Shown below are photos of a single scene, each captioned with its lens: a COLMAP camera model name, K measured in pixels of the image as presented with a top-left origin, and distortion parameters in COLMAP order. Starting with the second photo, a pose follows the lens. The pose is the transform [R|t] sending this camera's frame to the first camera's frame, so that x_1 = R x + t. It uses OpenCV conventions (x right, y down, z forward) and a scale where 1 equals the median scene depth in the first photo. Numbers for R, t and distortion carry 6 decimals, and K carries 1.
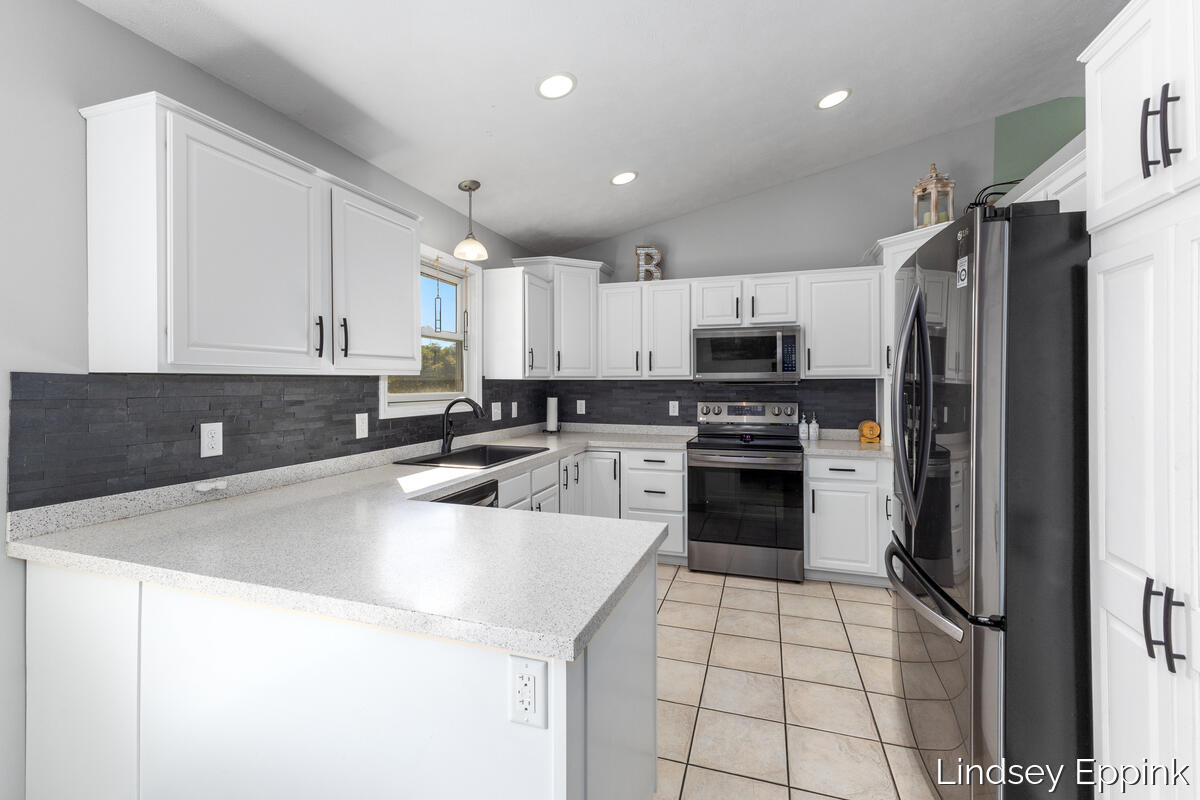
lens RADIAL K [[522.7, 0, 600.2], [0, 522.7, 378.3], [0, 0, 1]] dist [0.009506, -0.000891]
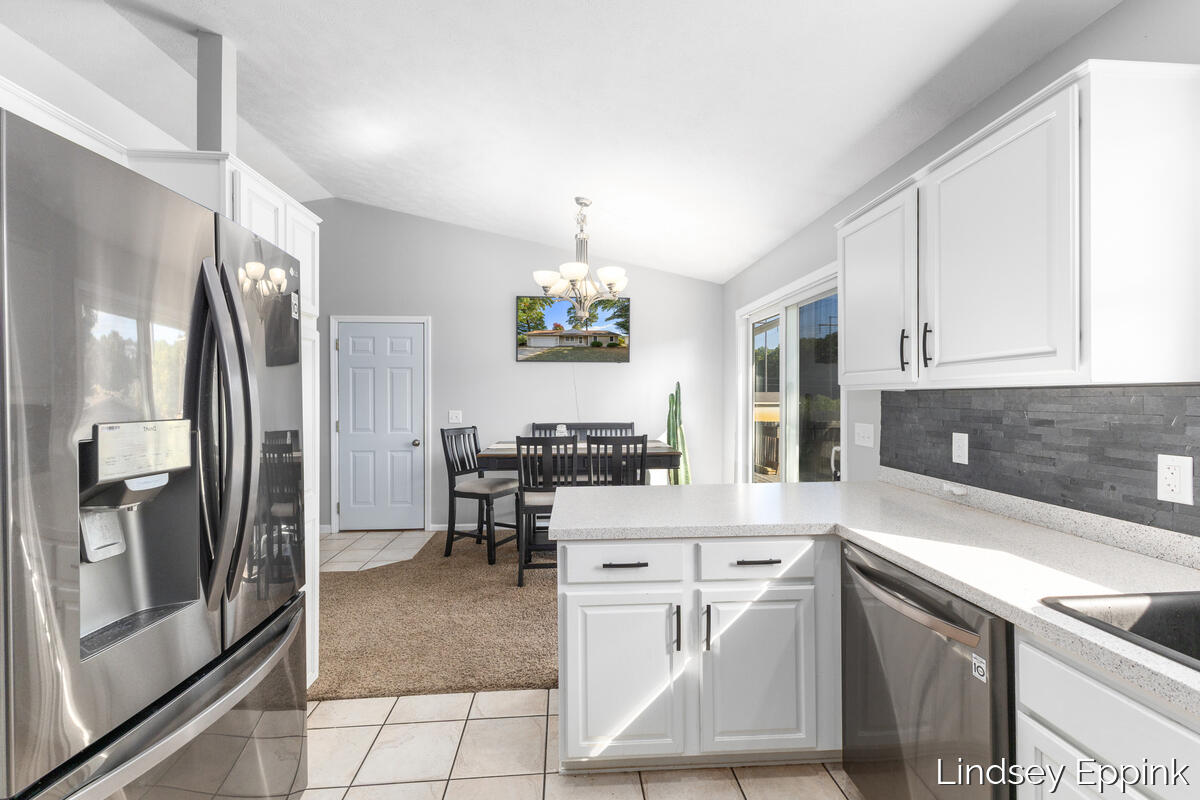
lens RADIAL K [[522.7, 0, 601.2], [0, 522.7, 403.6], [0, 0, 1]] dist [0.009506, -0.000891]
pose [[-0.925082, 0.010083, -0.379634, 0.188283], [0.008537, 0.999947, 0.005756, 0.005161], [0.379672, 0.002084, -0.925119, 0.871222]]
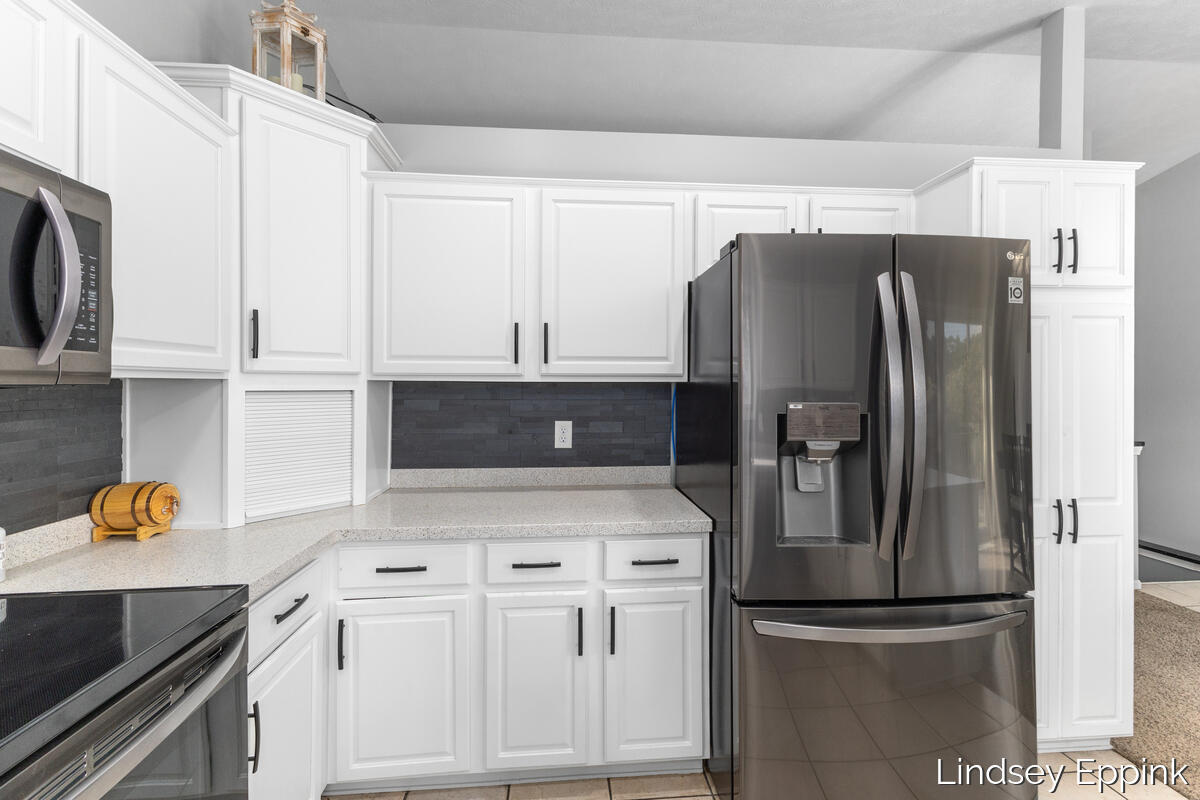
lens RADIAL K [[522.7, 0, 586.9], [0, 522.7, 384.7], [0, 0, 1]] dist [0.009506, -0.000891]
pose [[-0.392091, 0.002184, 0.919924, 0.005325], [-0.009310, 0.999937, -0.006343, 0.004589], [-0.919879, -0.011052, -0.392046, 0.846144]]
